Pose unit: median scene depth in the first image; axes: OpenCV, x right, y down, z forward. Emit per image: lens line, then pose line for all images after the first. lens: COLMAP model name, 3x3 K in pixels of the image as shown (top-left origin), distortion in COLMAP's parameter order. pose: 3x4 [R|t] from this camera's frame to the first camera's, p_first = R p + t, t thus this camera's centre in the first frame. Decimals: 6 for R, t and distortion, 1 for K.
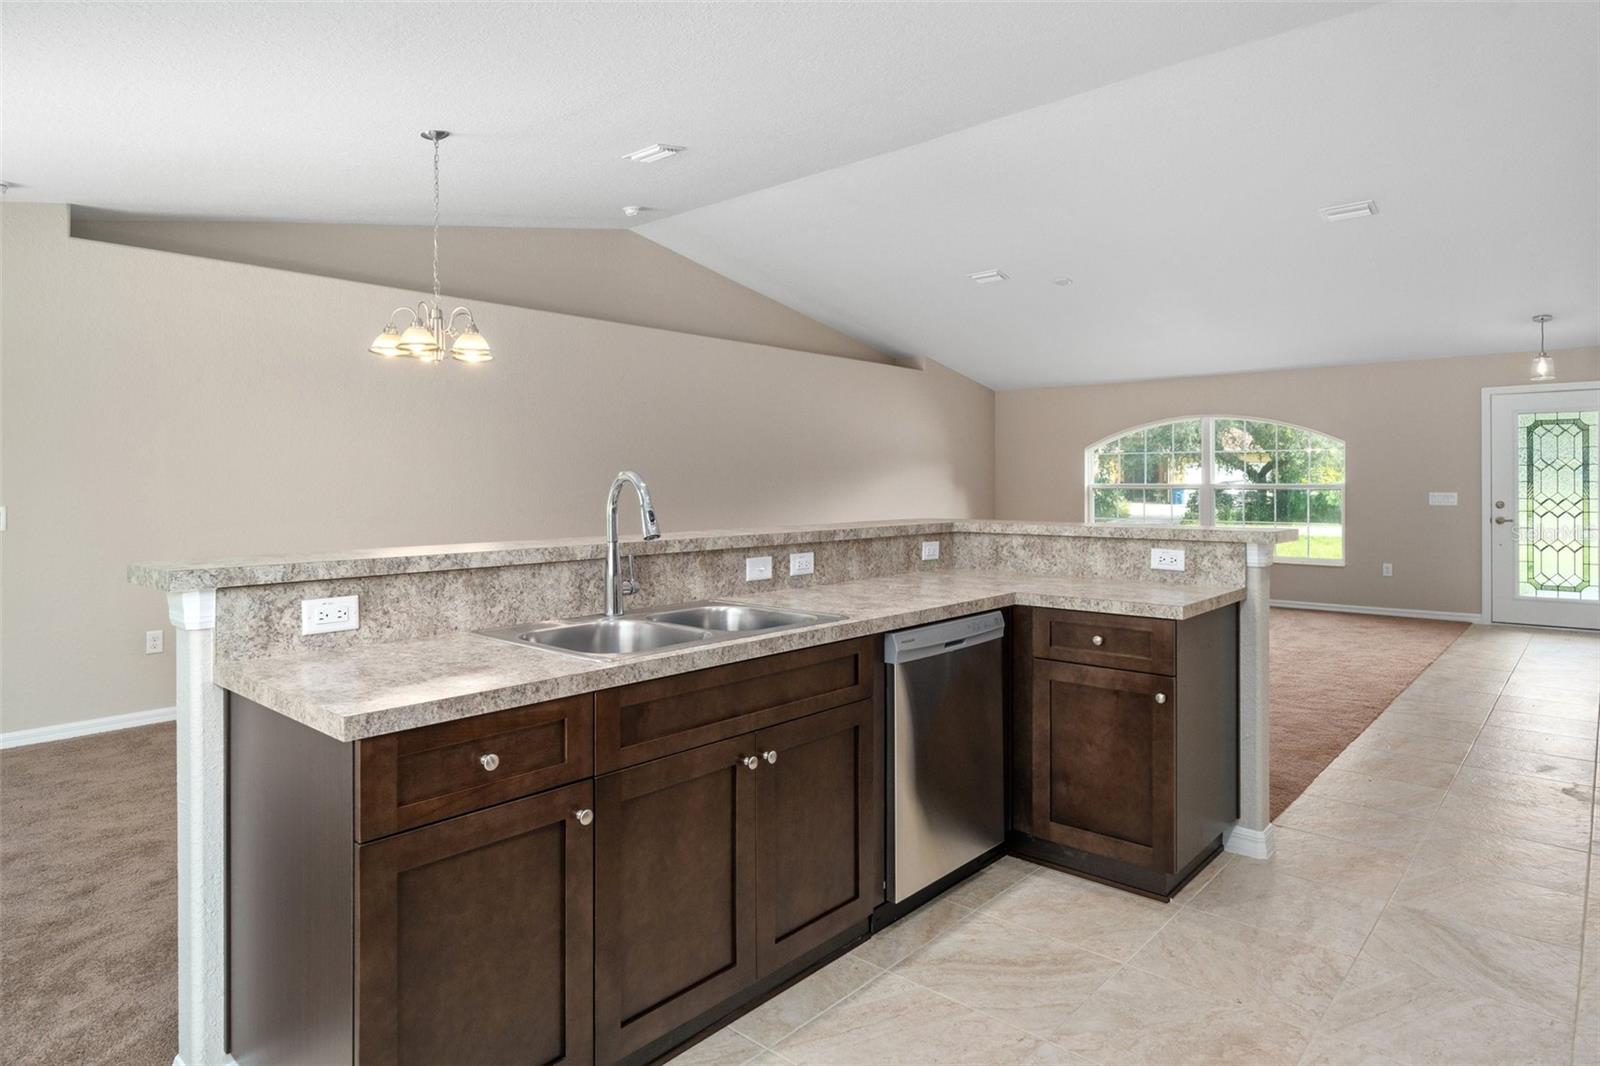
lens RADIAL K [[935.8, 0, 794.7], [0, 935.8, 484.7], [0, 0, 1]] dist [-0.005422, 0.000670]
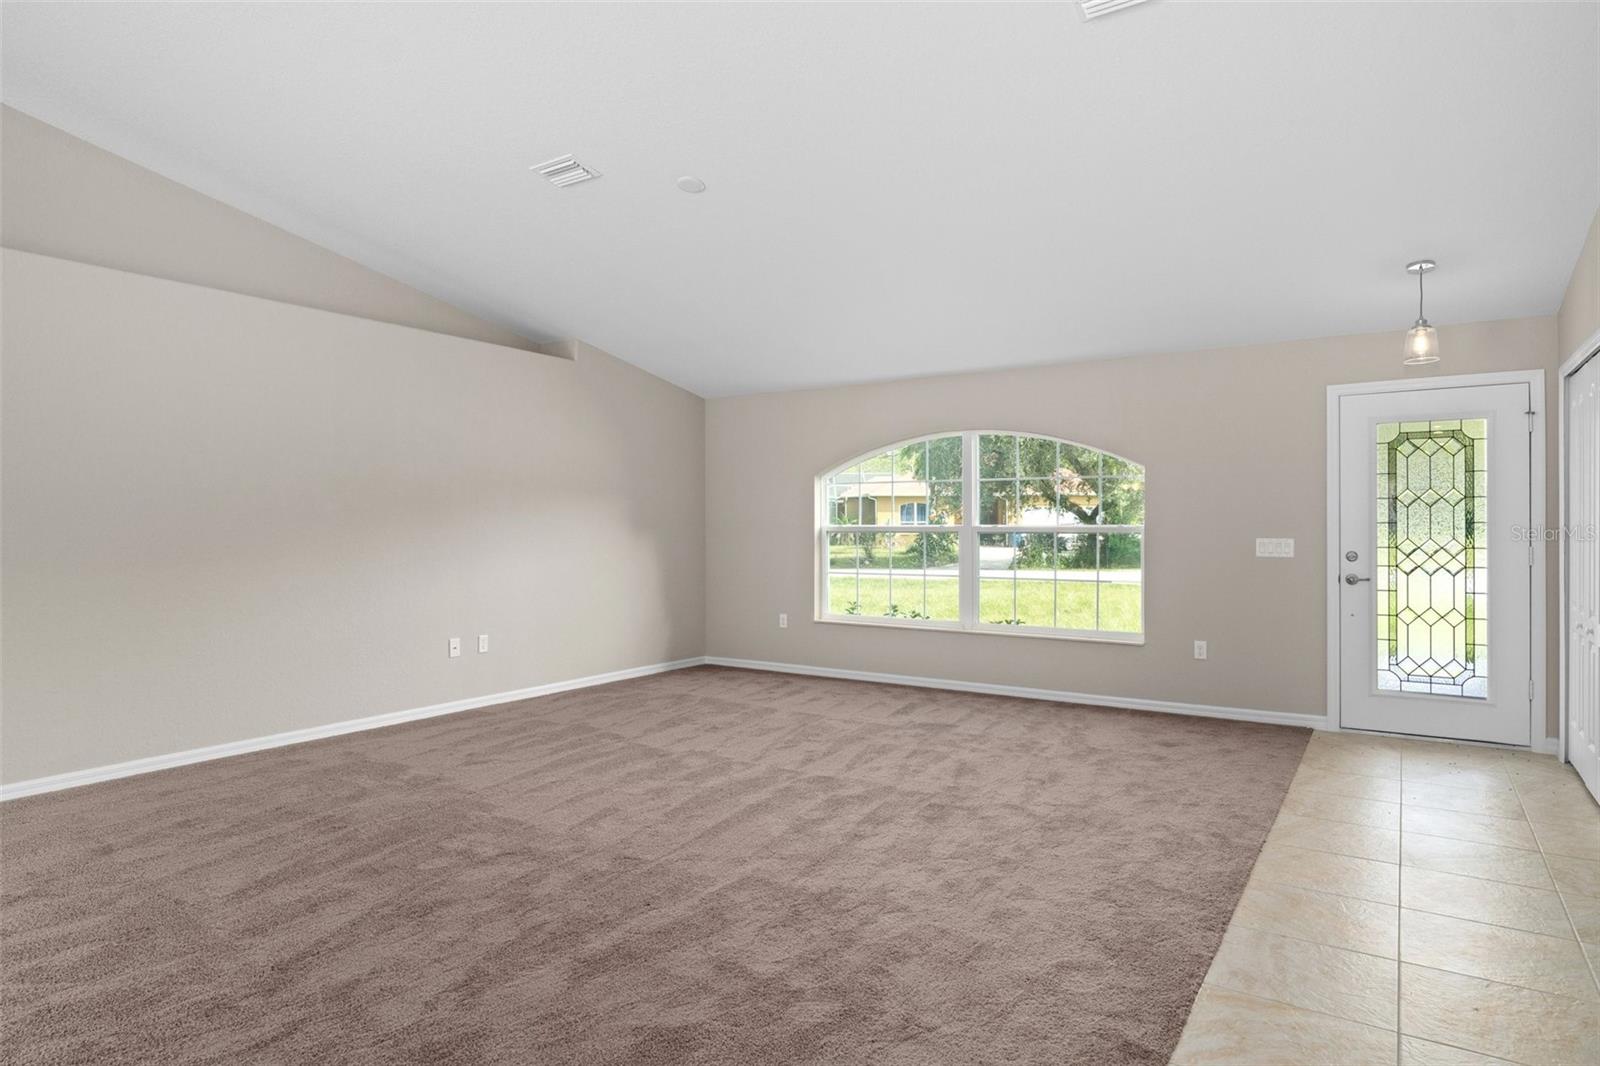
lens RADIAL K [[935.8, 0, 801.7], [0, 935.8, 531.1], [0, 0, 1]] dist [-0.005422, 0.000670]
pose [[0.988562, -0.000729, 0.150813, 0.255926], [0.000172, 0.999993, 0.003705, 0.000368], [-0.150814, -0.003636, 0.988555, 0.386570]]
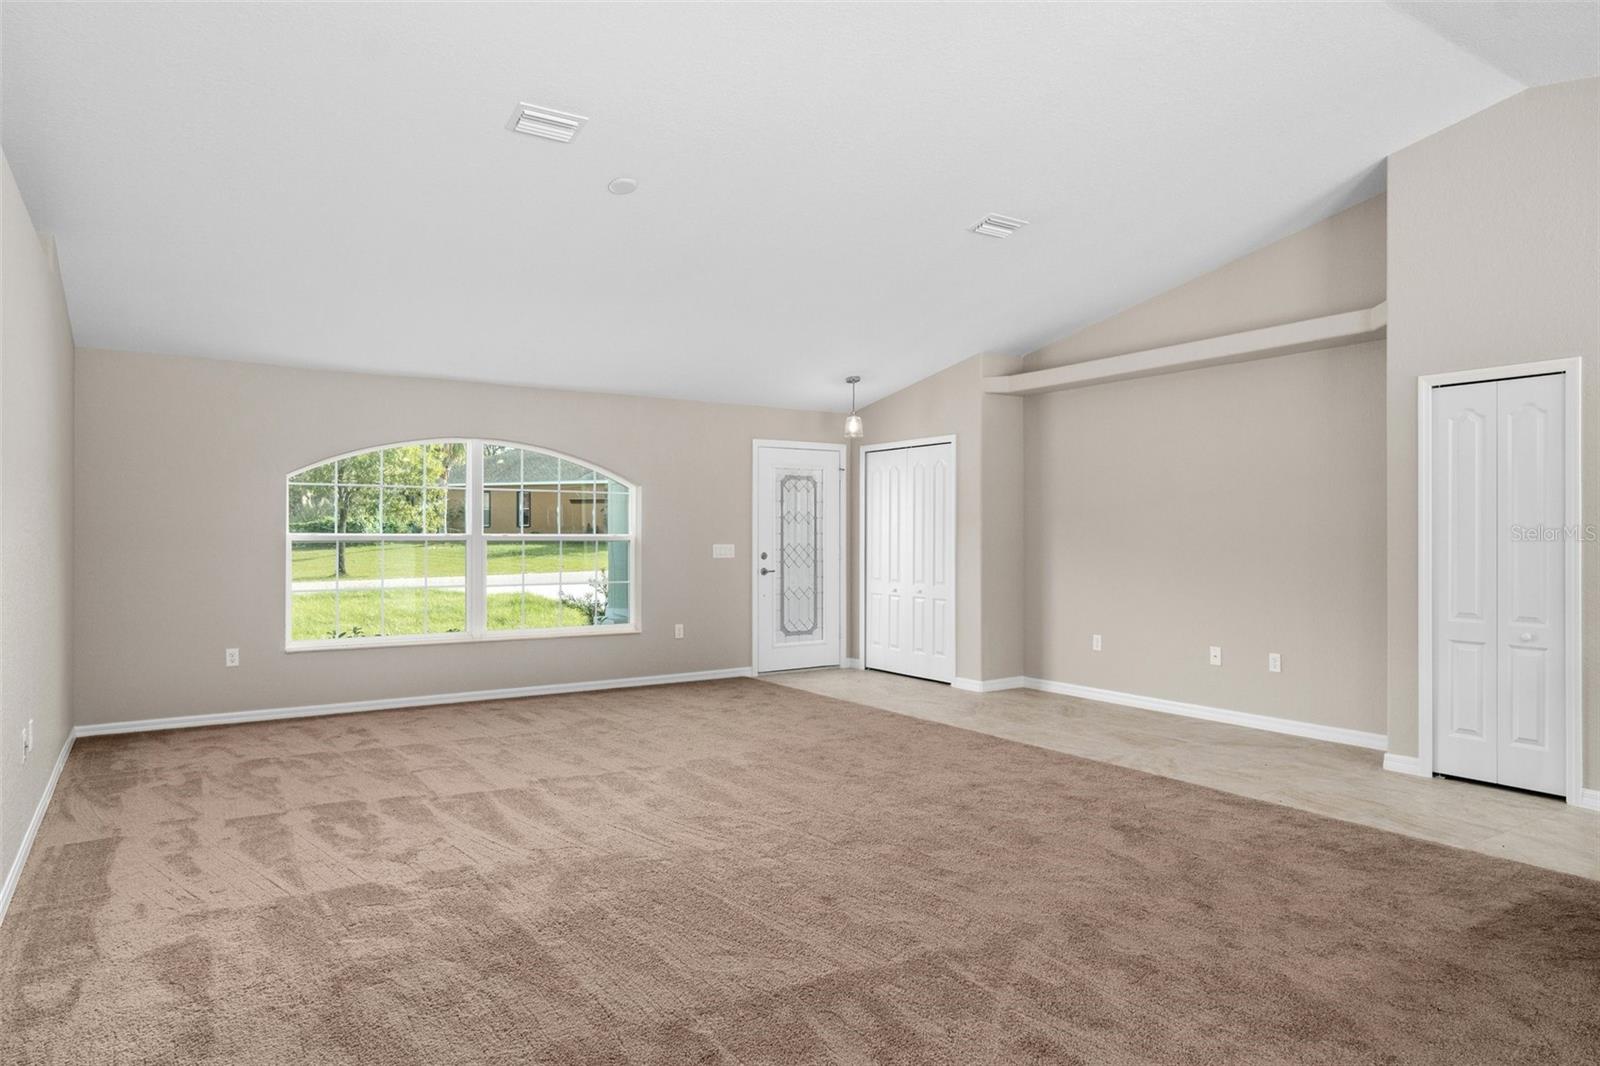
lens RADIAL K [[957.1, 0, 809.1], [0, 957.1, 532.1], [0, 0, 1]] dist [0.000322, -0.001377]
pose [[0.231270, 0.006051, 0.972871, -0.244608], [0.001550, 0.999977, -0.006588, 0.002651], [-0.972888, 0.003031, 0.231255, 0.716077]]
